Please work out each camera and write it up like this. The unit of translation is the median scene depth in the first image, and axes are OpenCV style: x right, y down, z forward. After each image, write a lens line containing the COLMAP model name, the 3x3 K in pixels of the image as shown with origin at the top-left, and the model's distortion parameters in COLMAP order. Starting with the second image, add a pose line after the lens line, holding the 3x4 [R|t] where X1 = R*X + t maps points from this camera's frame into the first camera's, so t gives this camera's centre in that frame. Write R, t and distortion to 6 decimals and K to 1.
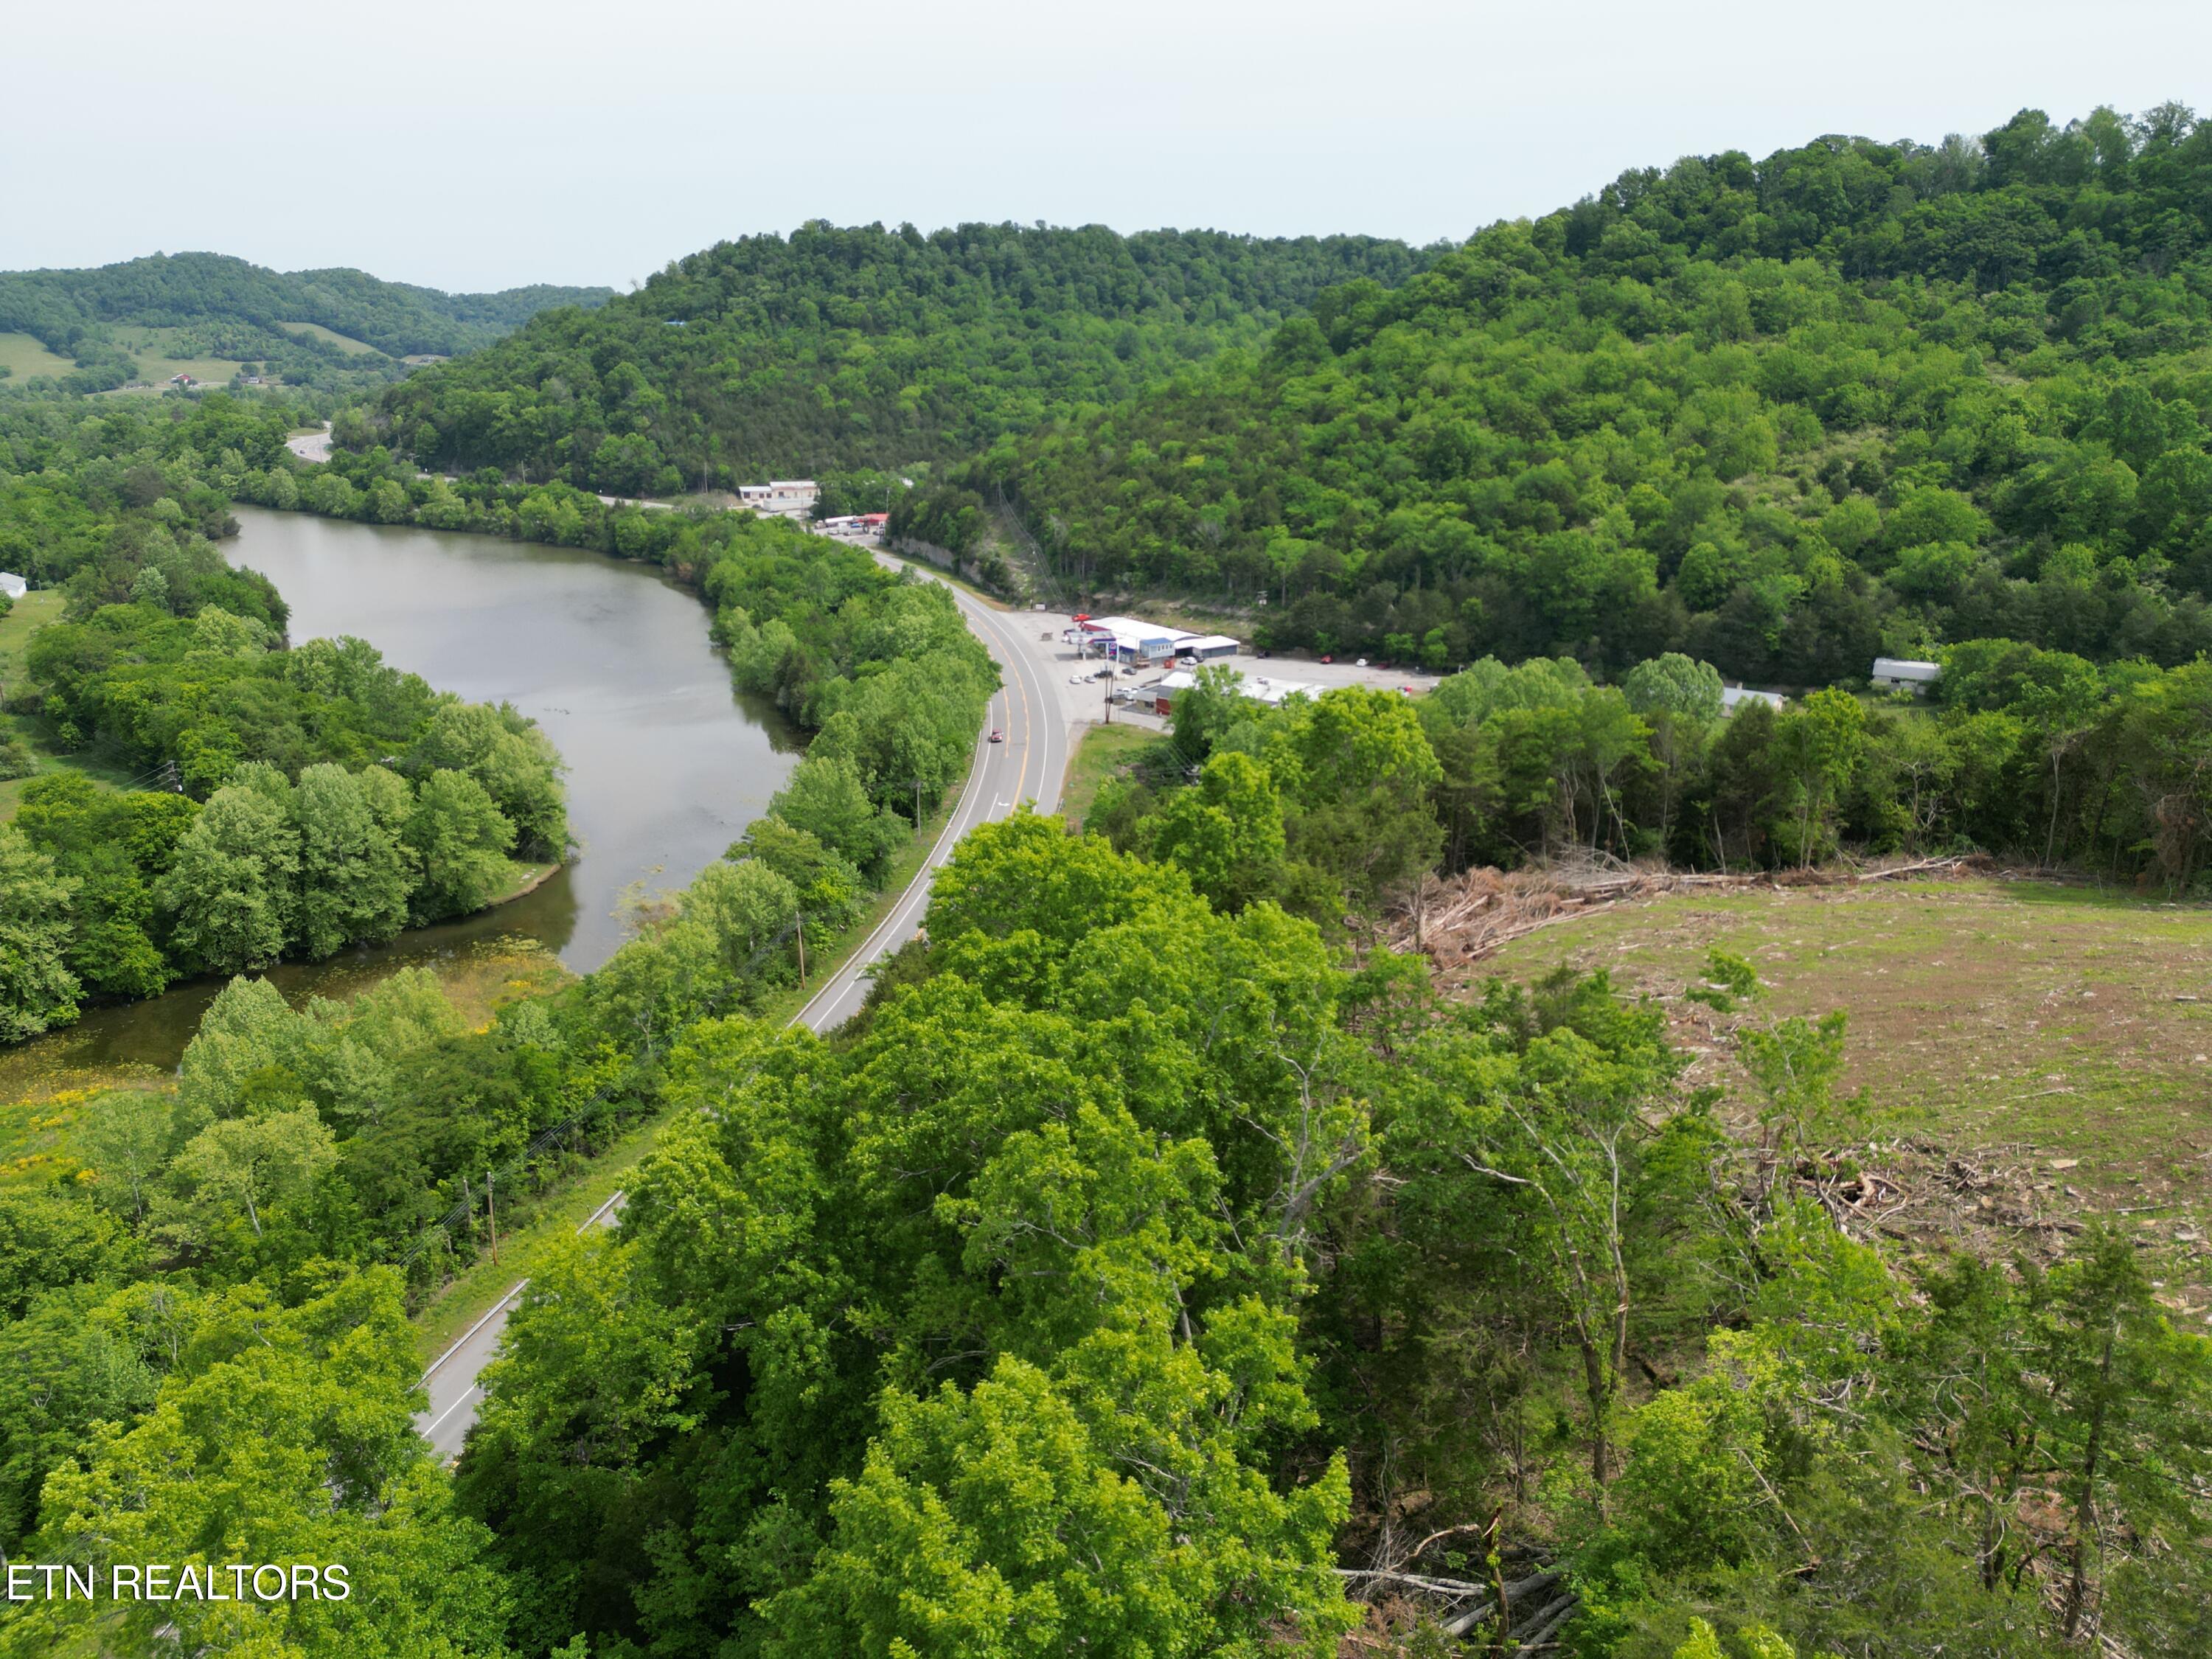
lens RADIAL K [[1529.0, 0, 1093.9], [0, 1529.0, 824.6], [0, 0, 1]] dist [0.078843, -0.071670]
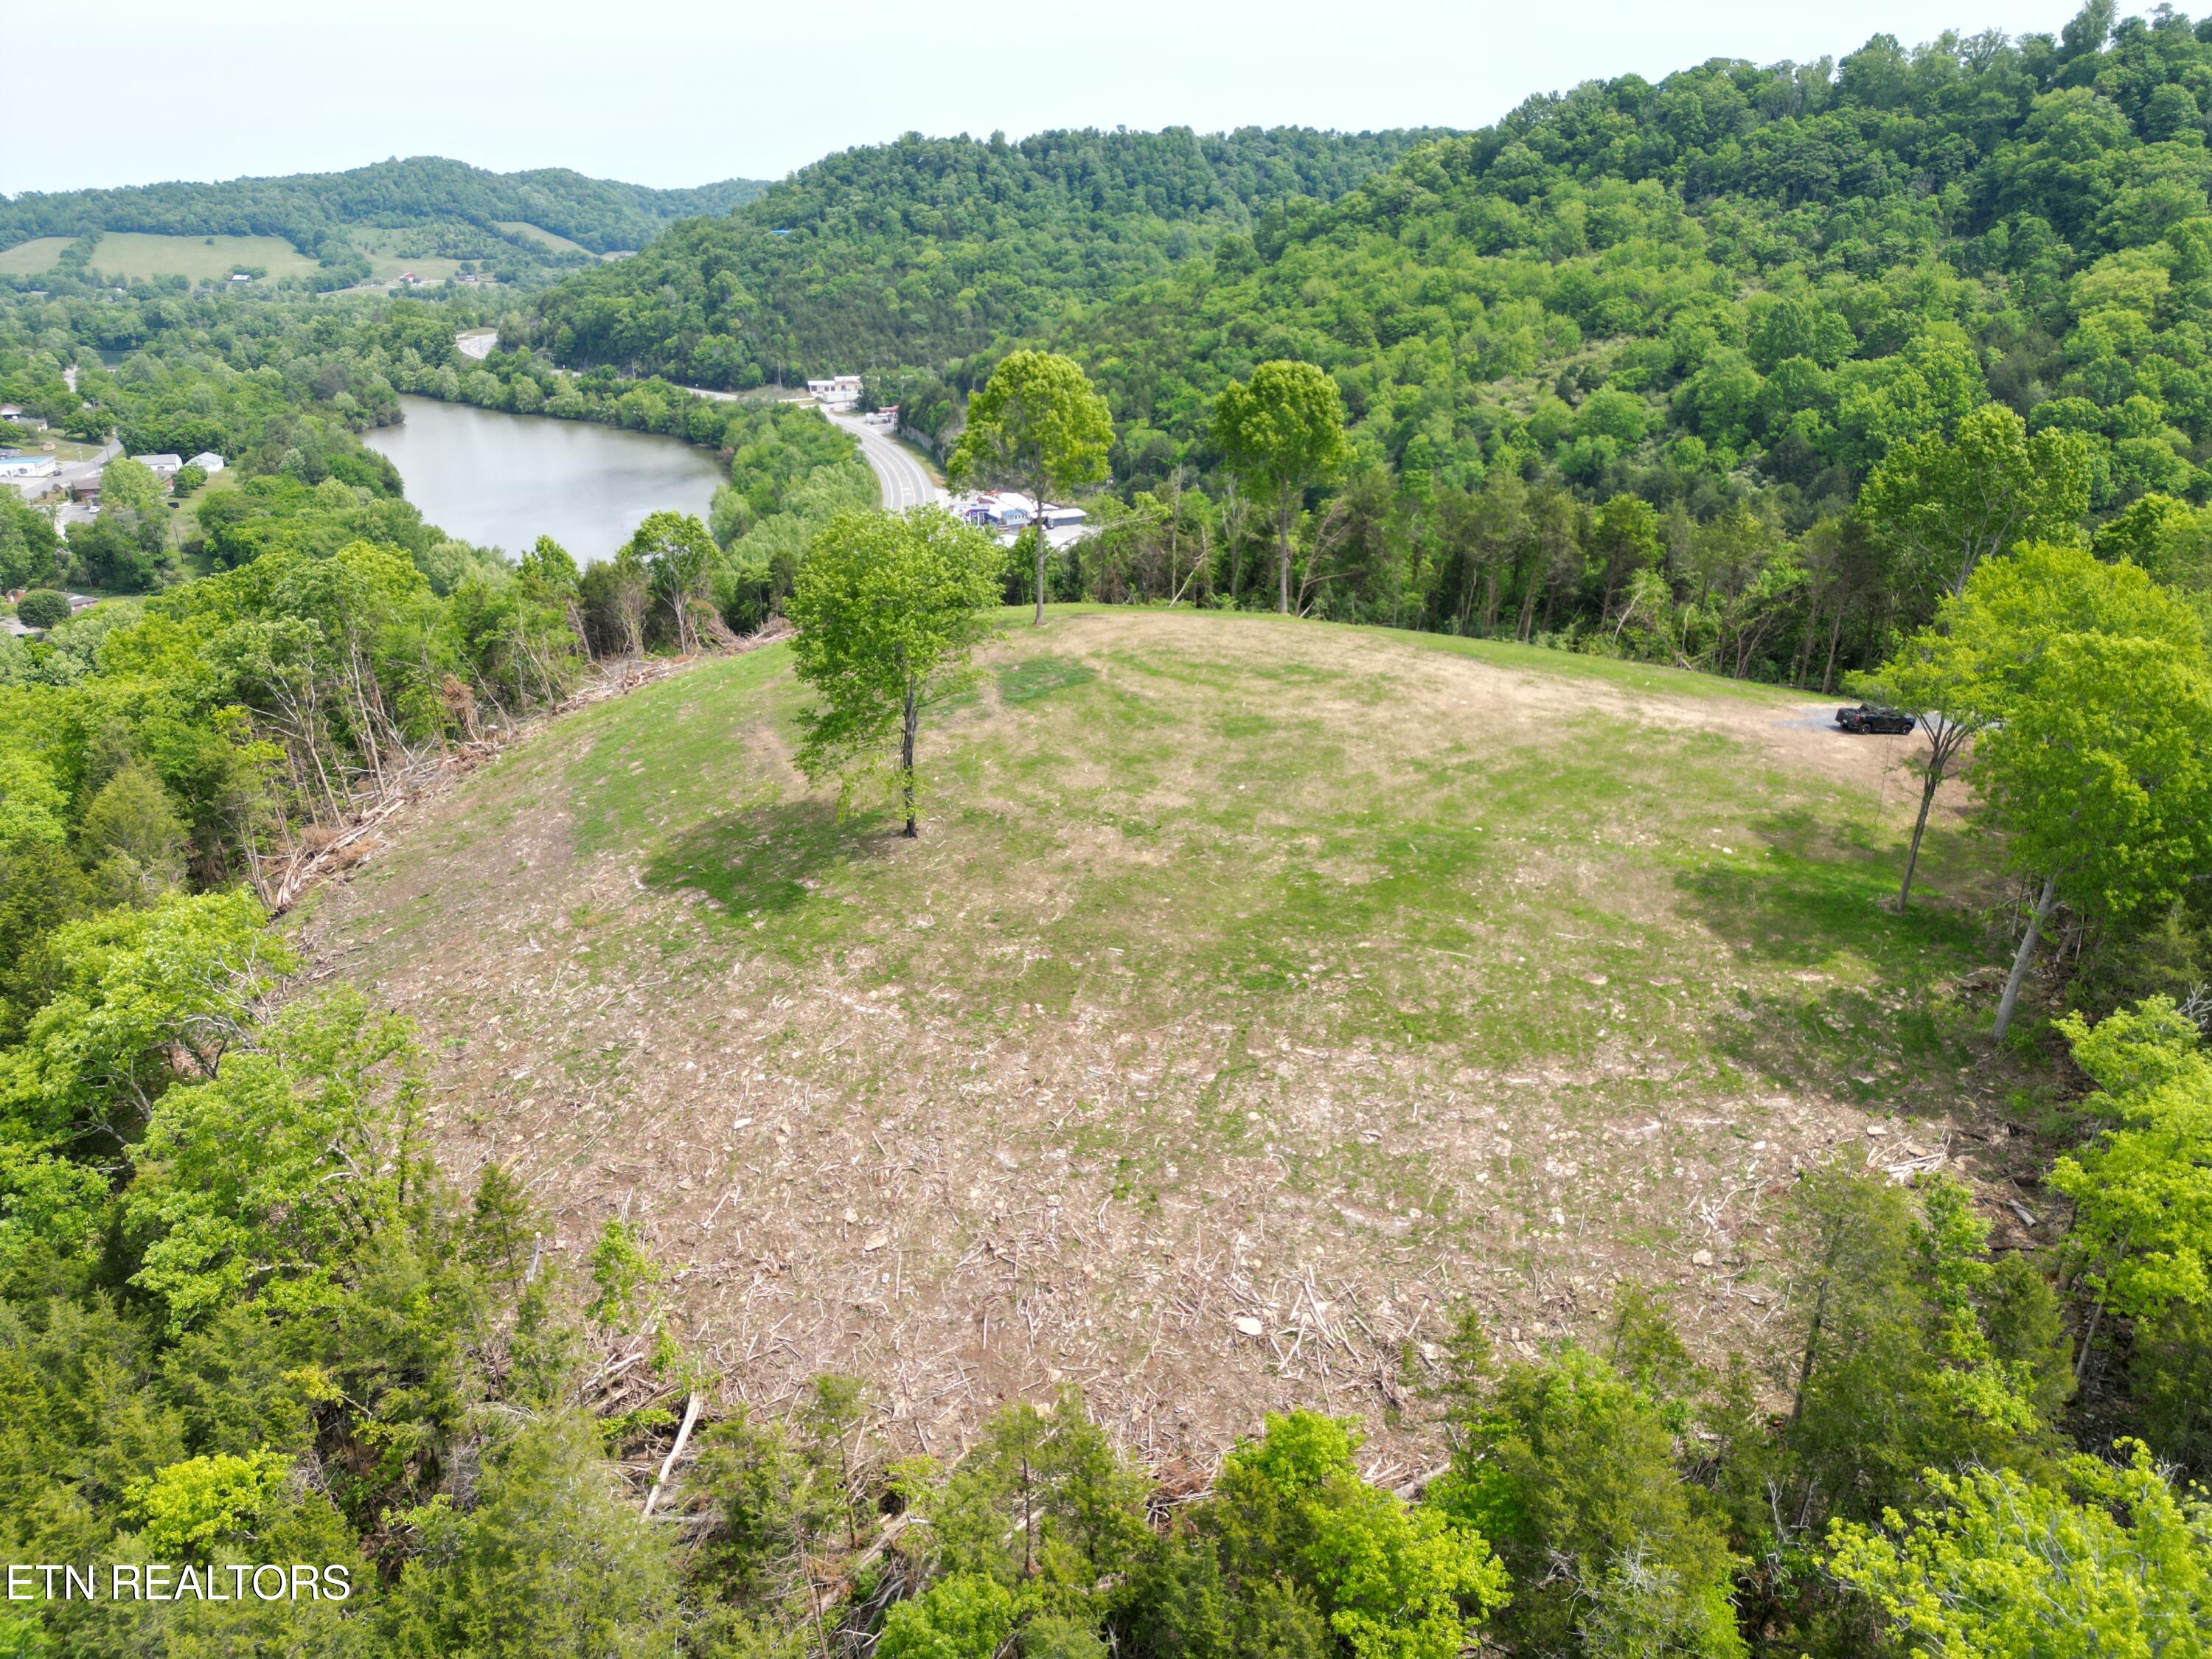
lens RADIAL K [[1529.0, 0, 1093.9], [0, 1529.0, 824.6], [0, 0, 1]] dist [0.078843, -0.071670]
pose [[0.990722, 0.035633, -0.131148, 0.135260], [-0.026318, 0.997051, 0.072092, 0.022123], [0.133330, -0.067971, 0.988738, -0.130150]]
